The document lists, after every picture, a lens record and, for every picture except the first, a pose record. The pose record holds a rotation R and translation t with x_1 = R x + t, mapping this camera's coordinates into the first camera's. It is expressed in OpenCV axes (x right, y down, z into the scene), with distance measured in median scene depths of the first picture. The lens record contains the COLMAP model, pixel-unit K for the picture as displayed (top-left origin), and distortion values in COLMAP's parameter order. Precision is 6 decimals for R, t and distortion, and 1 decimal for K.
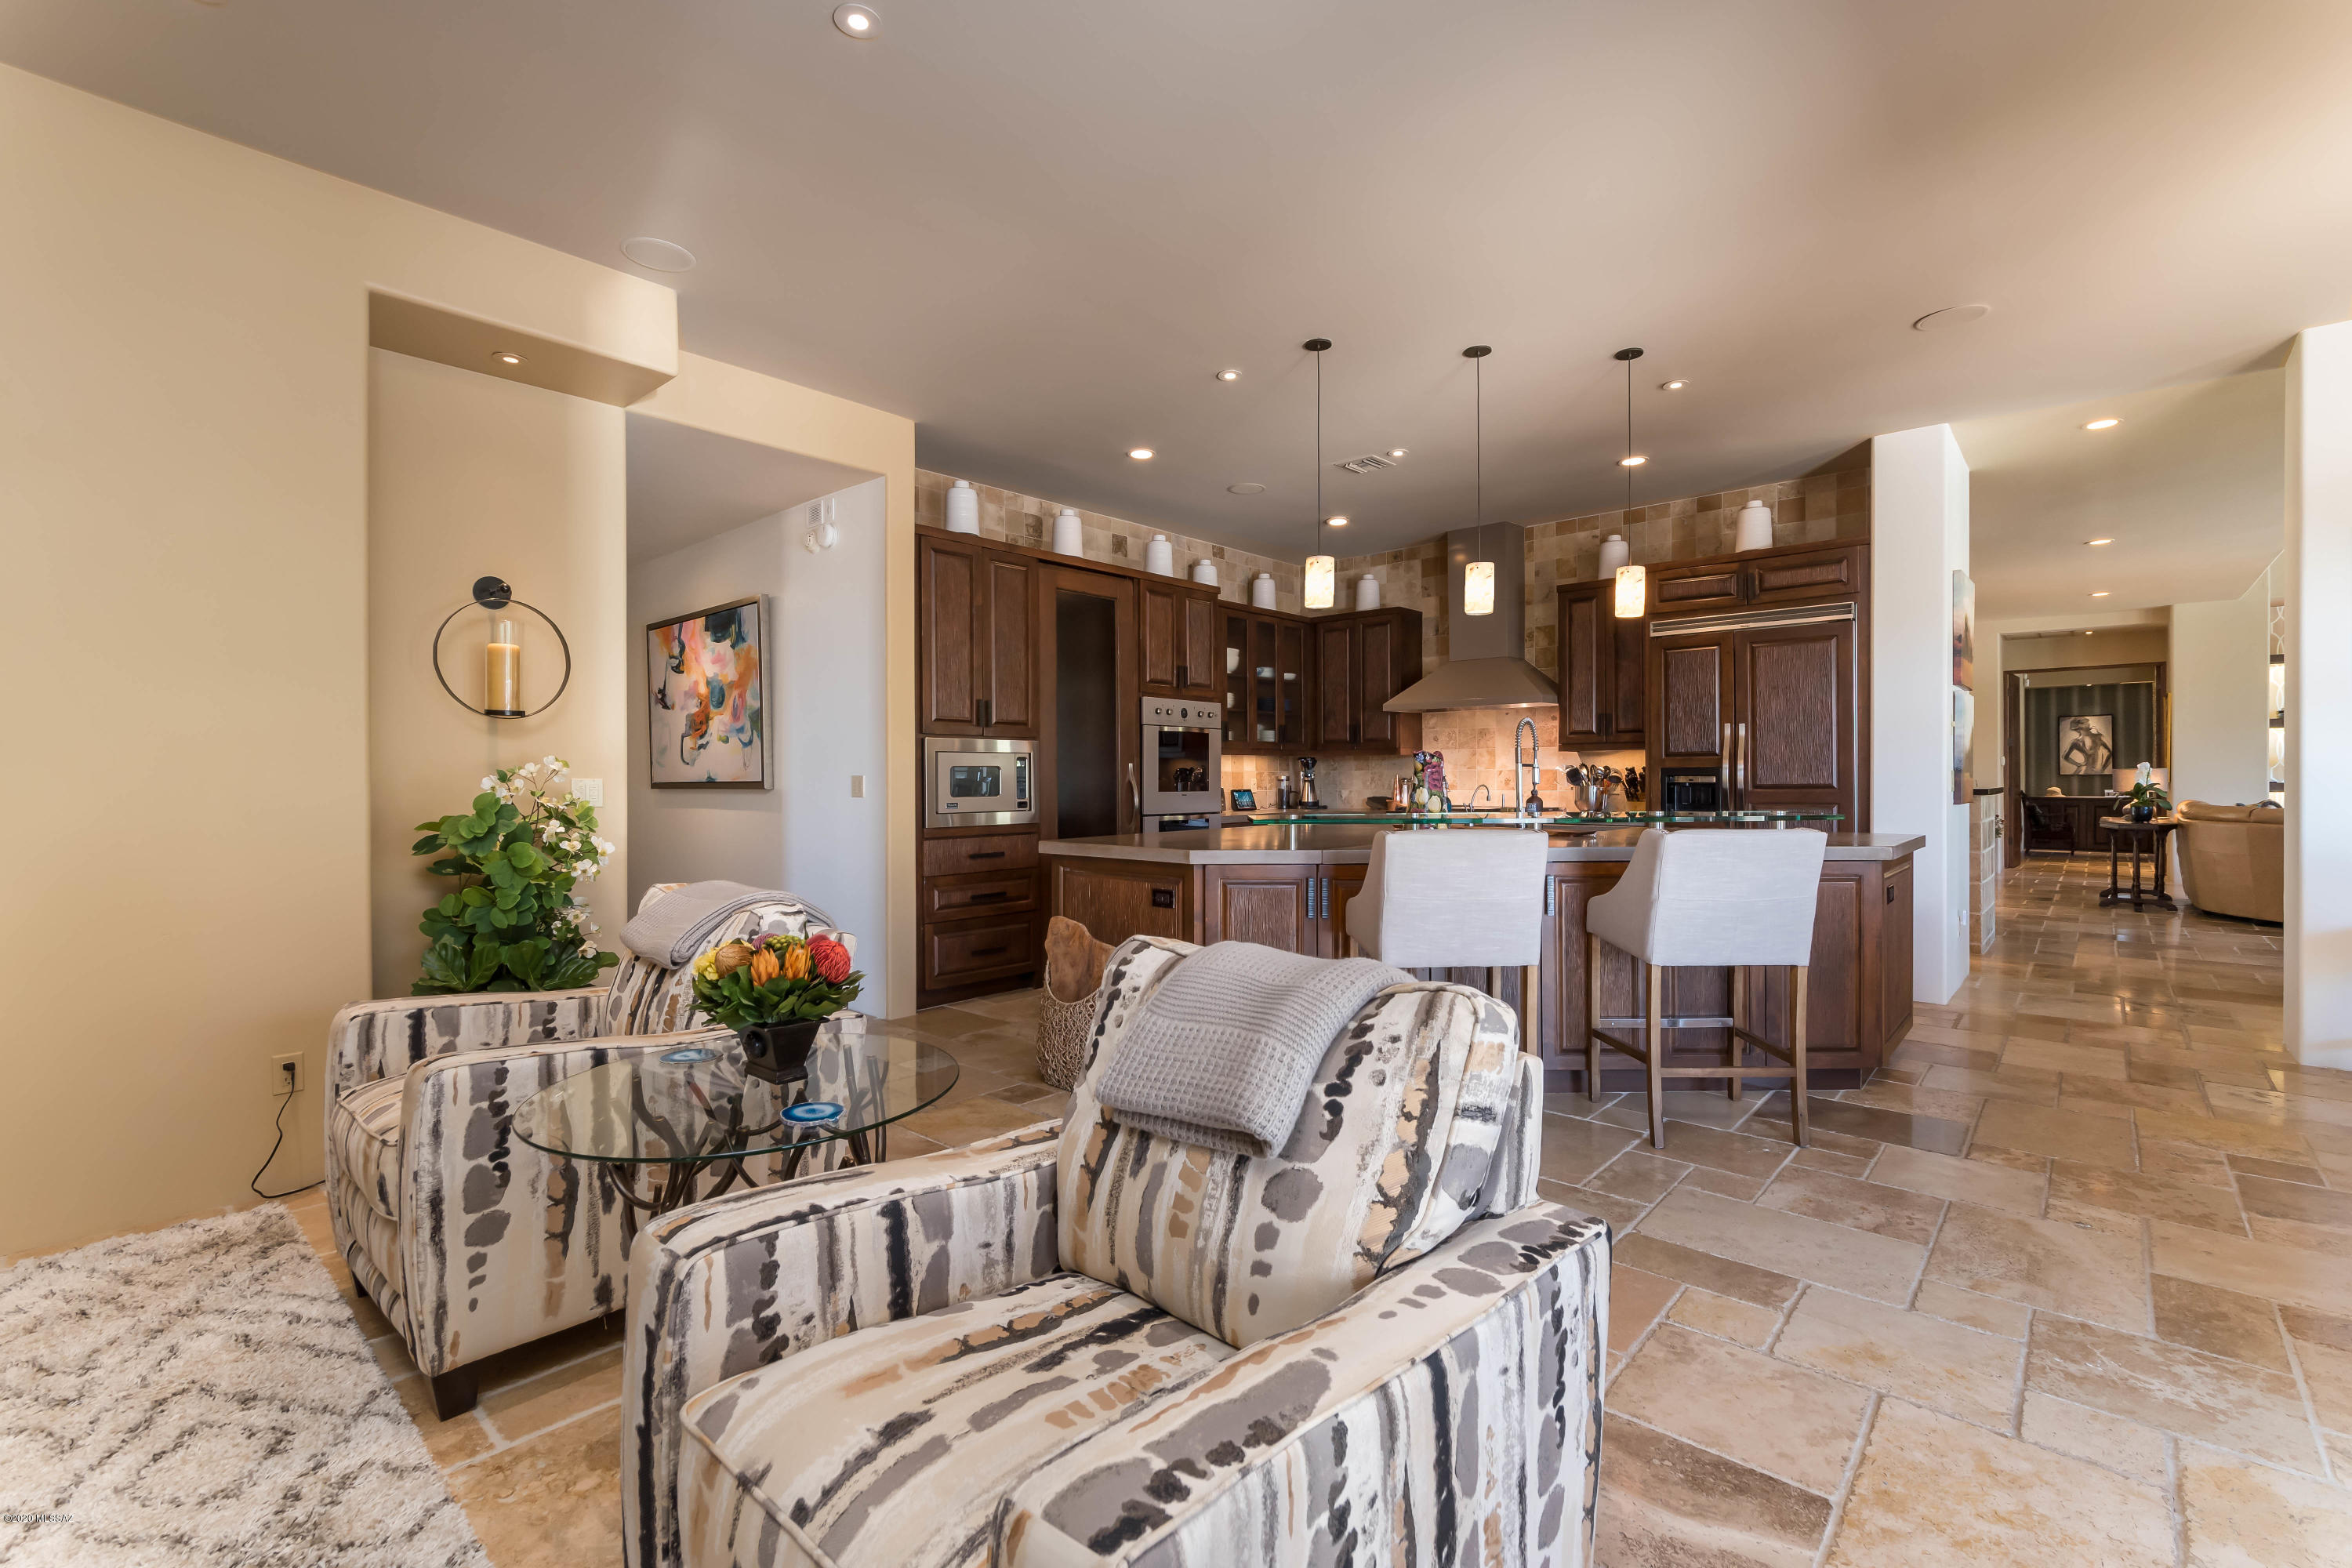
lens RADIAL K [[1019.1, 0, 1183.4], [0, 1019.1, 784.9], [0, 0, 1]] dist [-0.000862, 0.000416]
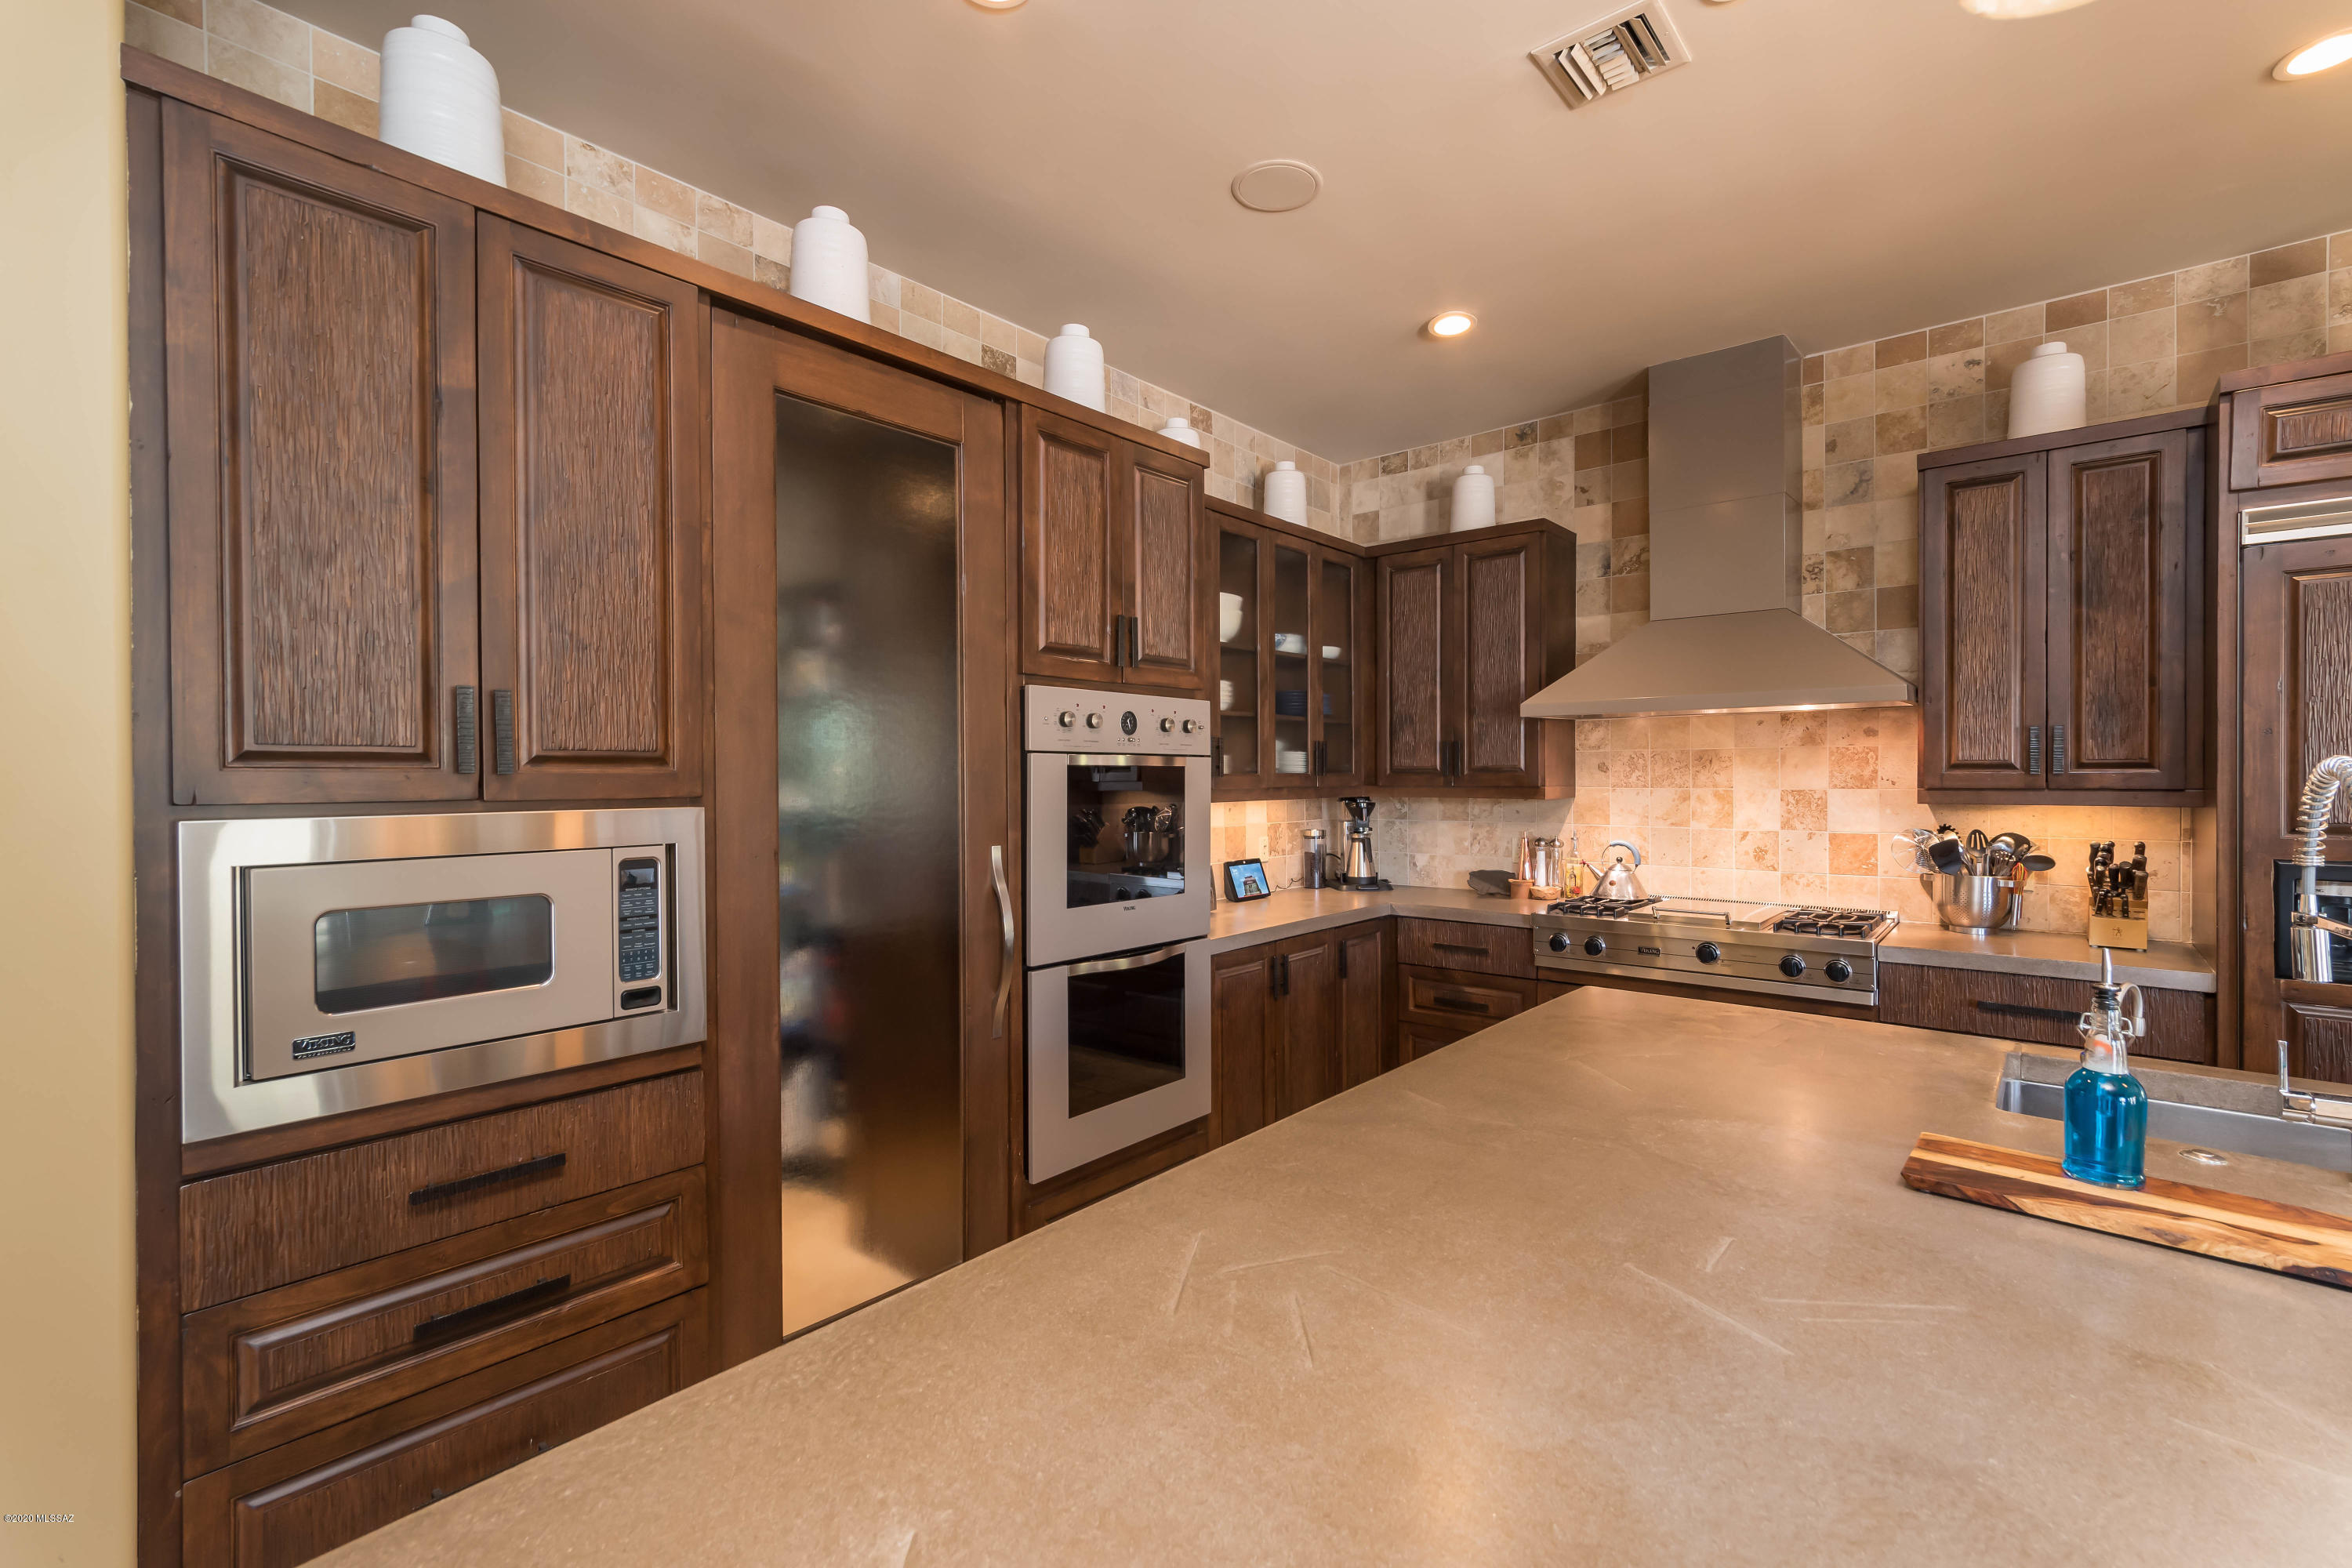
lens RADIAL K [[1019.1, 0, 1184.3], [0, 1019.1, 778.5], [0, 0, 1]] dist [-0.000862, 0.000416]
pose [[0.999564, 0.000257, 0.029538, 0.010567], [-0.000174, 0.999996, -0.002810, -0.041062], [-0.029539, 0.002803, 0.999560, 0.504958]]
